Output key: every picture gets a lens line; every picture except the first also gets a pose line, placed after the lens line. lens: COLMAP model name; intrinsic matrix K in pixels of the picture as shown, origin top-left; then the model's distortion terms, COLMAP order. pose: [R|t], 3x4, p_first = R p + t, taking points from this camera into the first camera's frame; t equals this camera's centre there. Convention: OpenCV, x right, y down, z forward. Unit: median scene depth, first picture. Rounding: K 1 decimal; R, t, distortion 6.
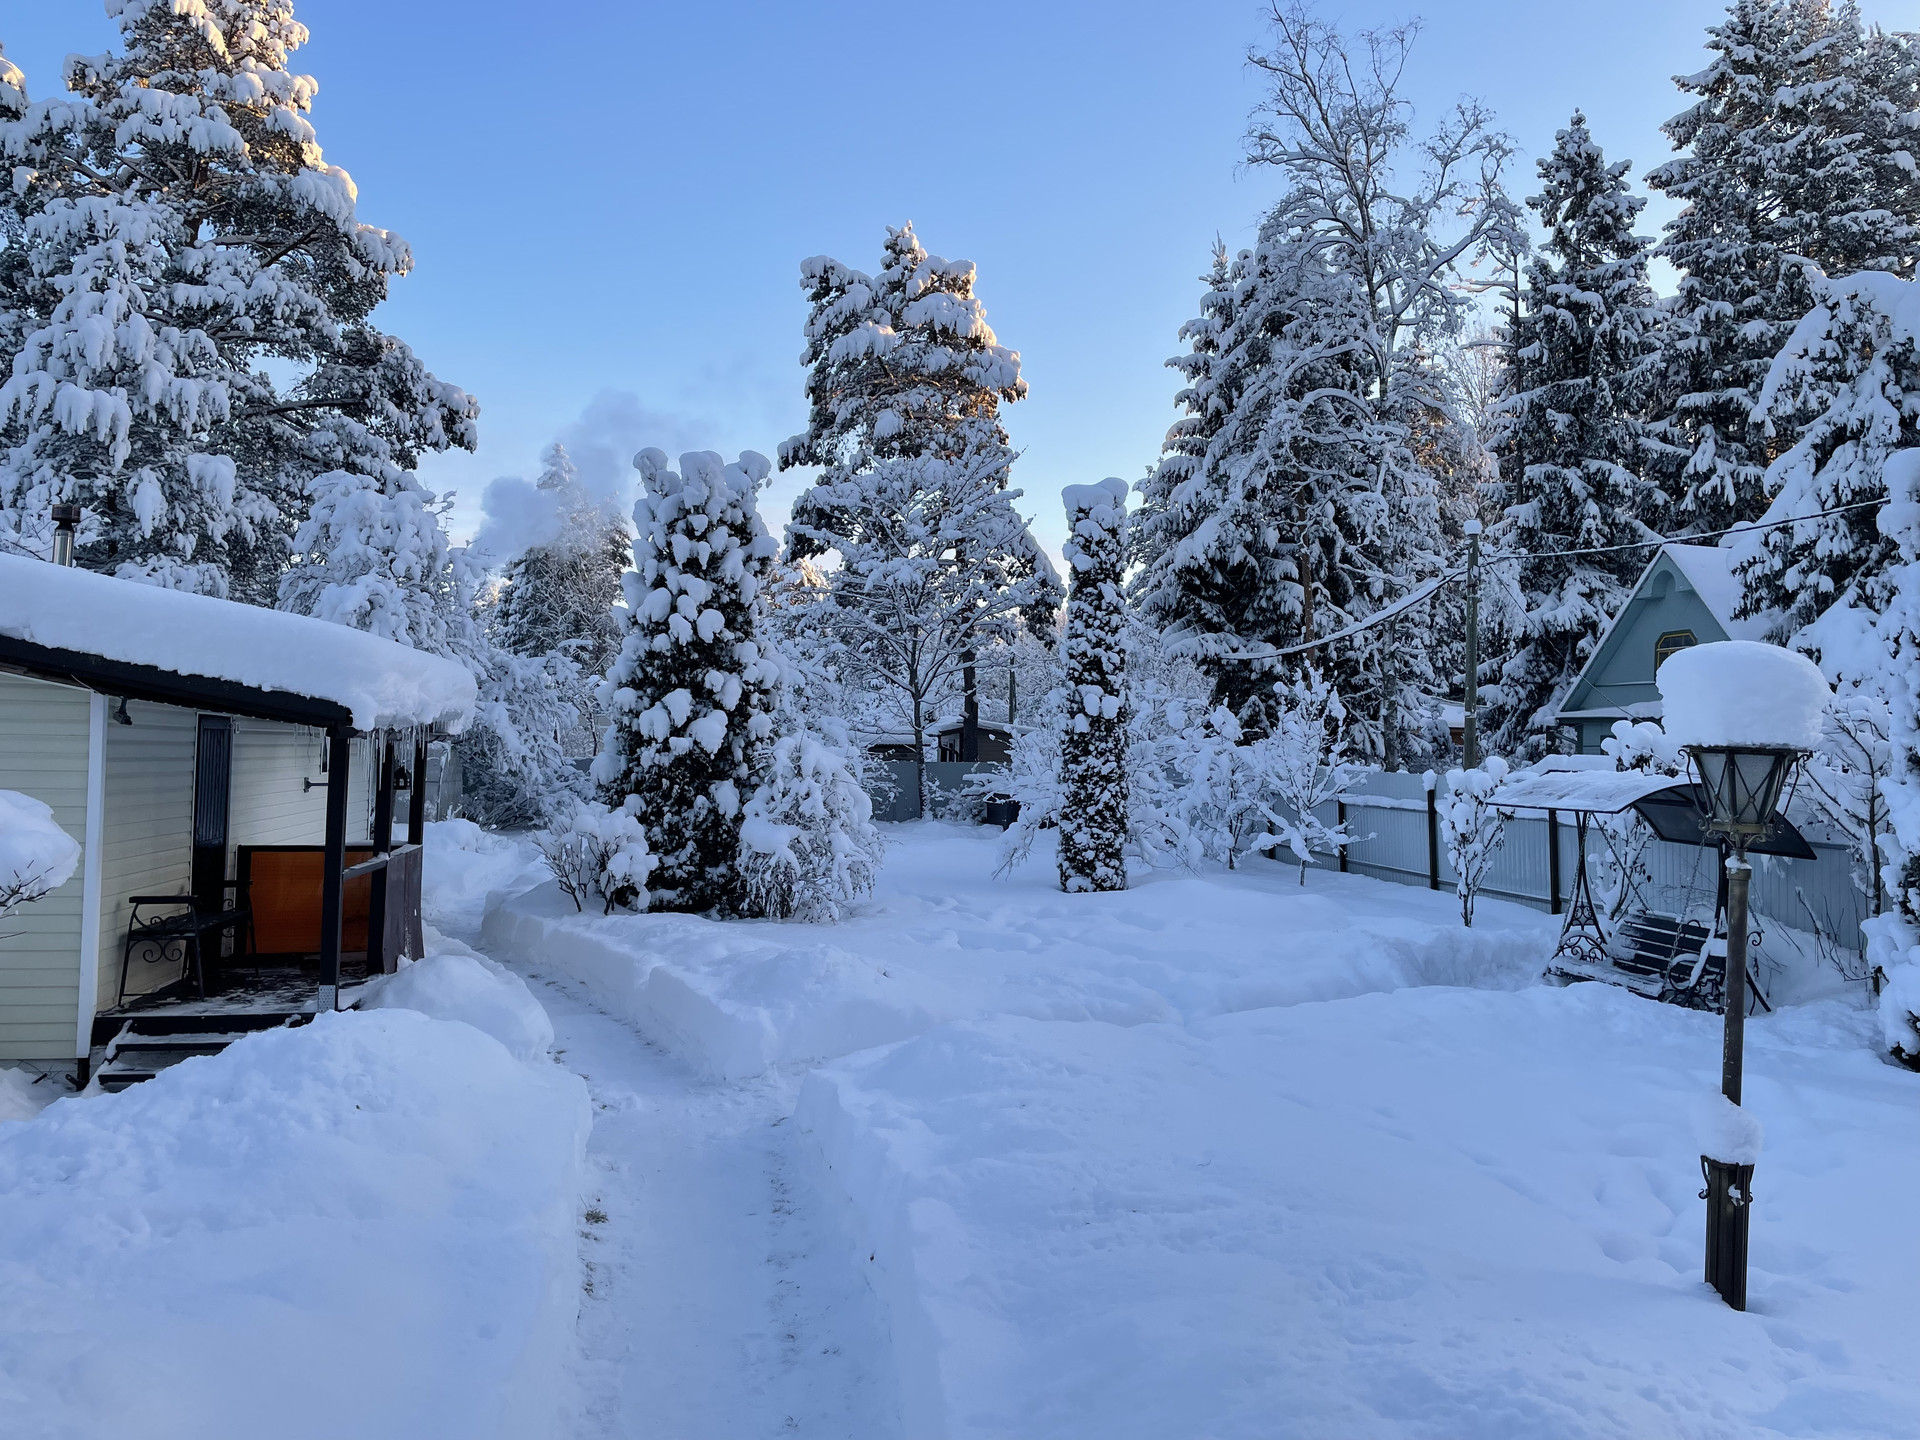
lens RADIAL K [[1450.2, 0, 963.3], [0, 1450.2, 729.3], [0, 0, 1]] dist [0.086921, -0.087495]
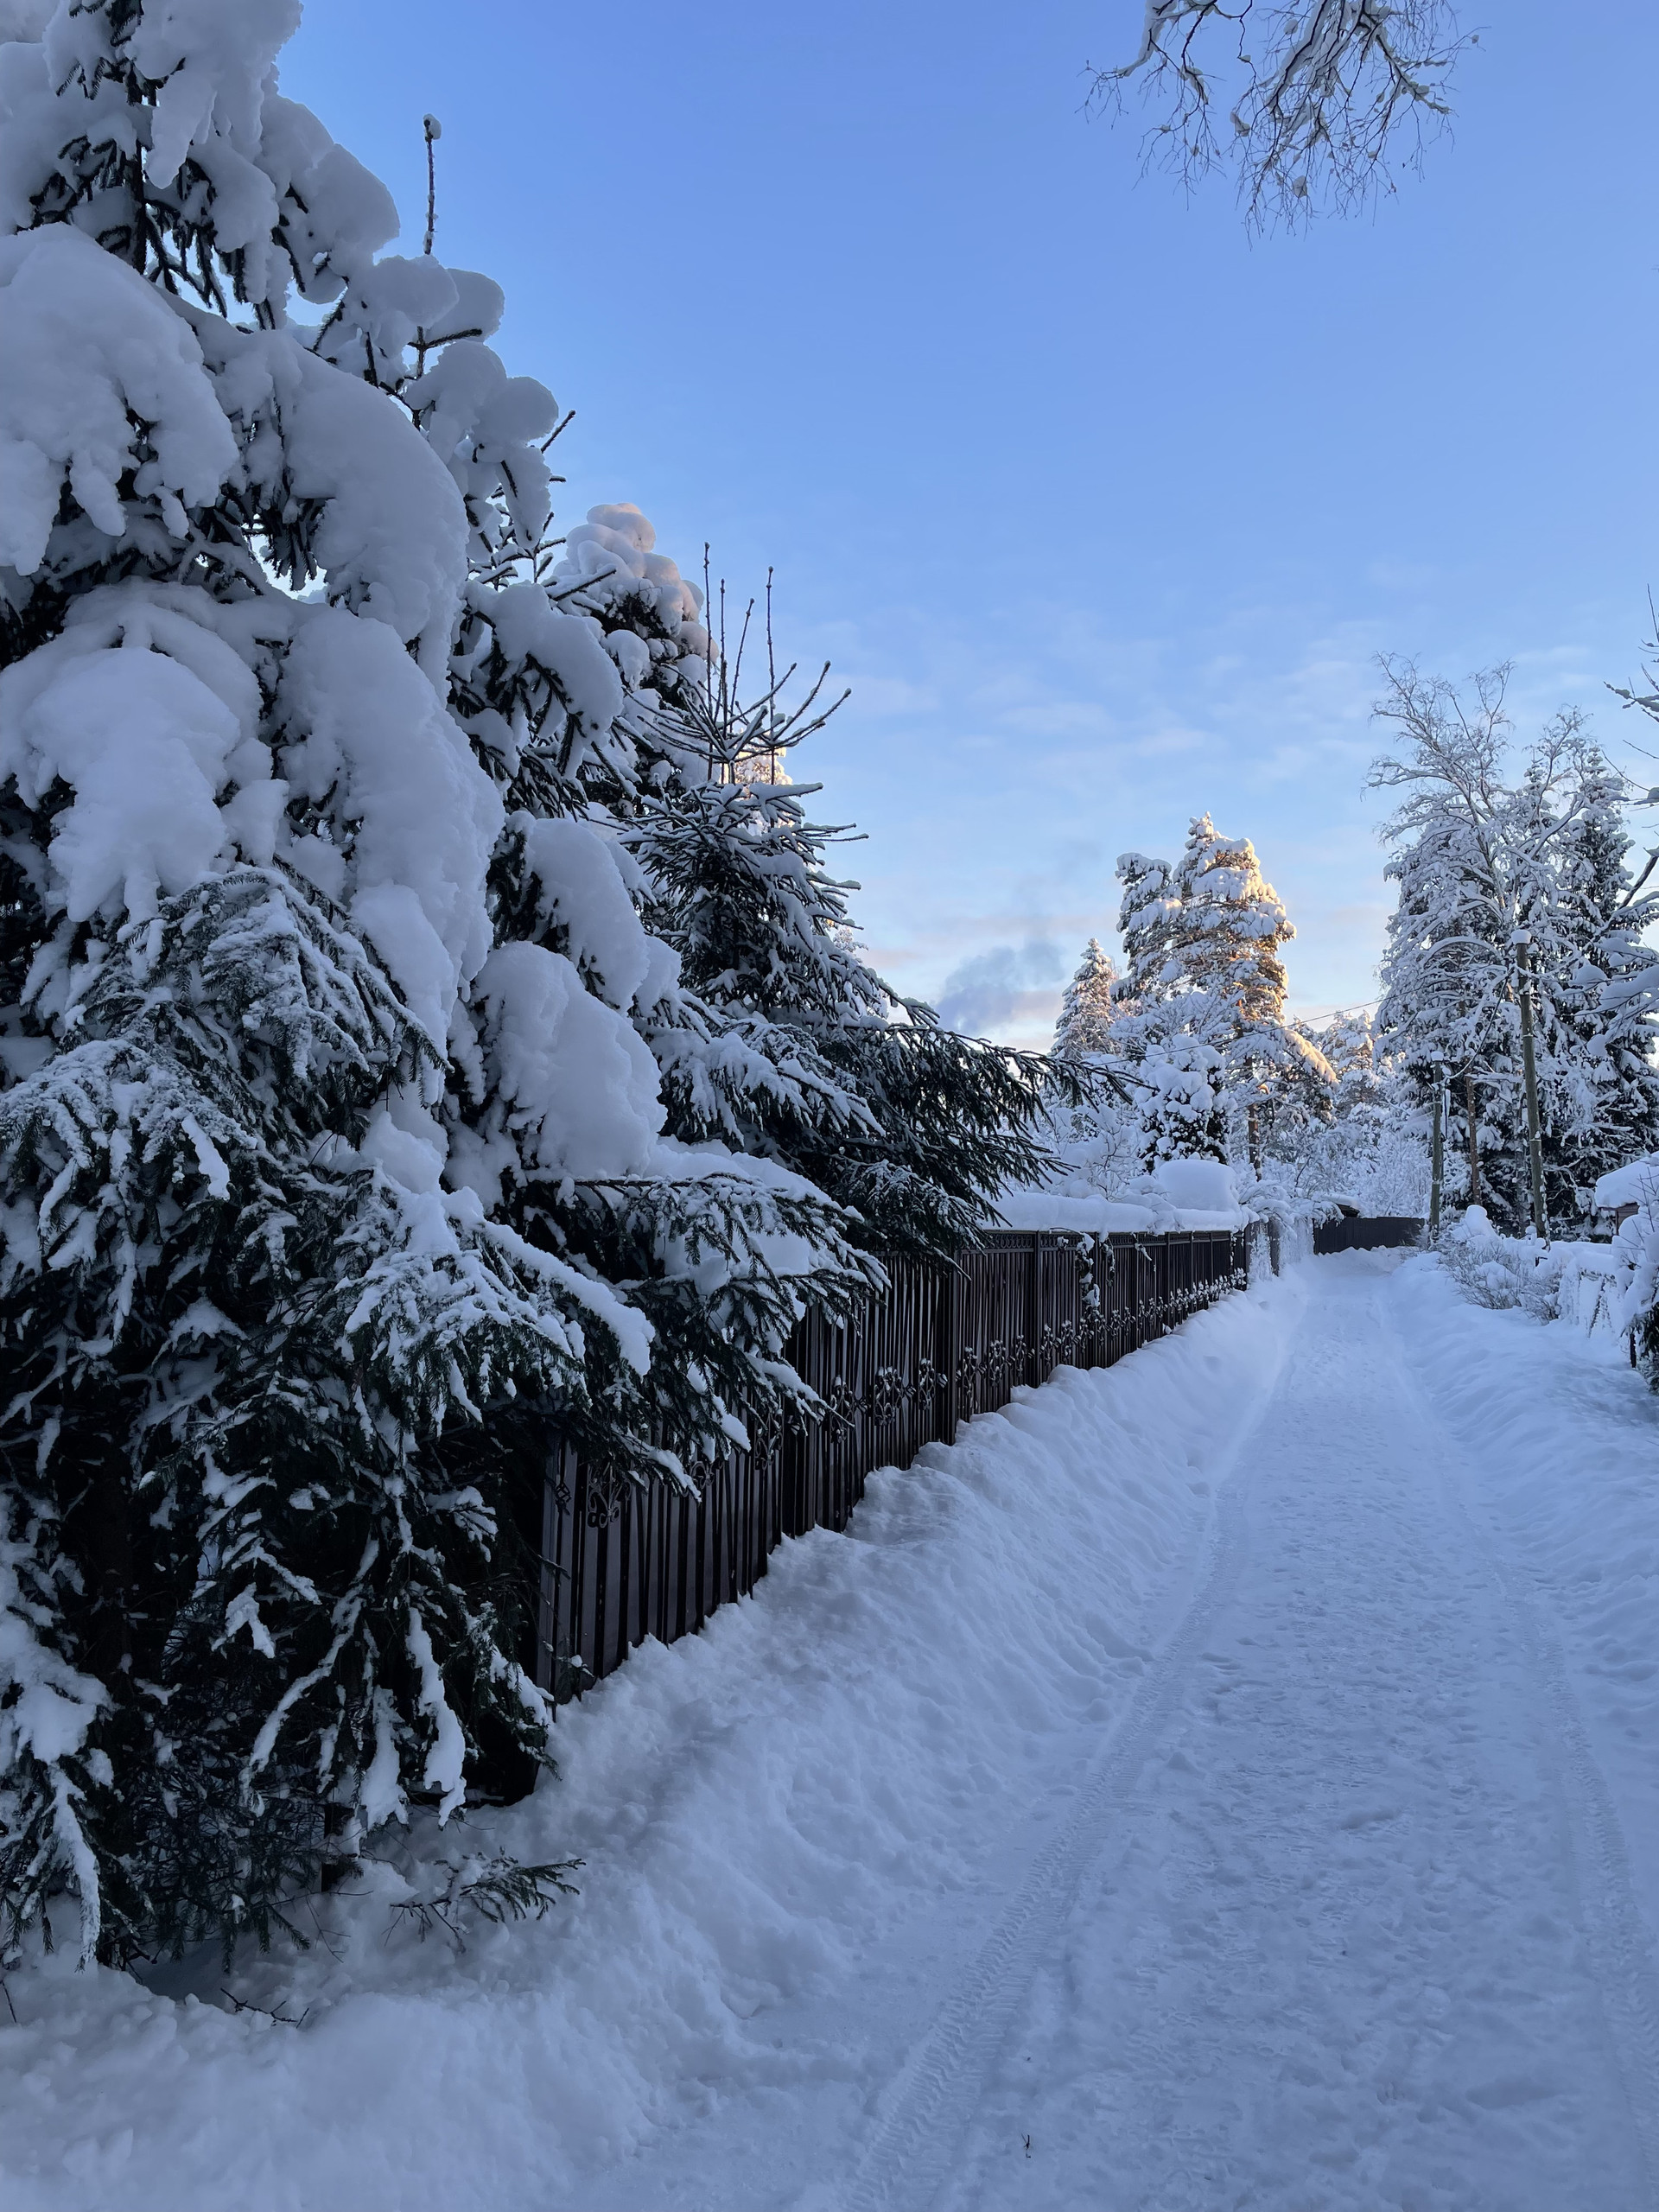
lens RADIAL K [[1670.7, 0, 829.4], [0, 1670.7, 1106.2], [0, 0, 1]] dist [0.086921, -0.087495]
pose [[0.899089, -0.040442, -0.435893, 0.328233], [0.007286, 0.996968, -0.077471, 0.035755], [0.437704, 0.066477, 0.896658, -0.528803]]
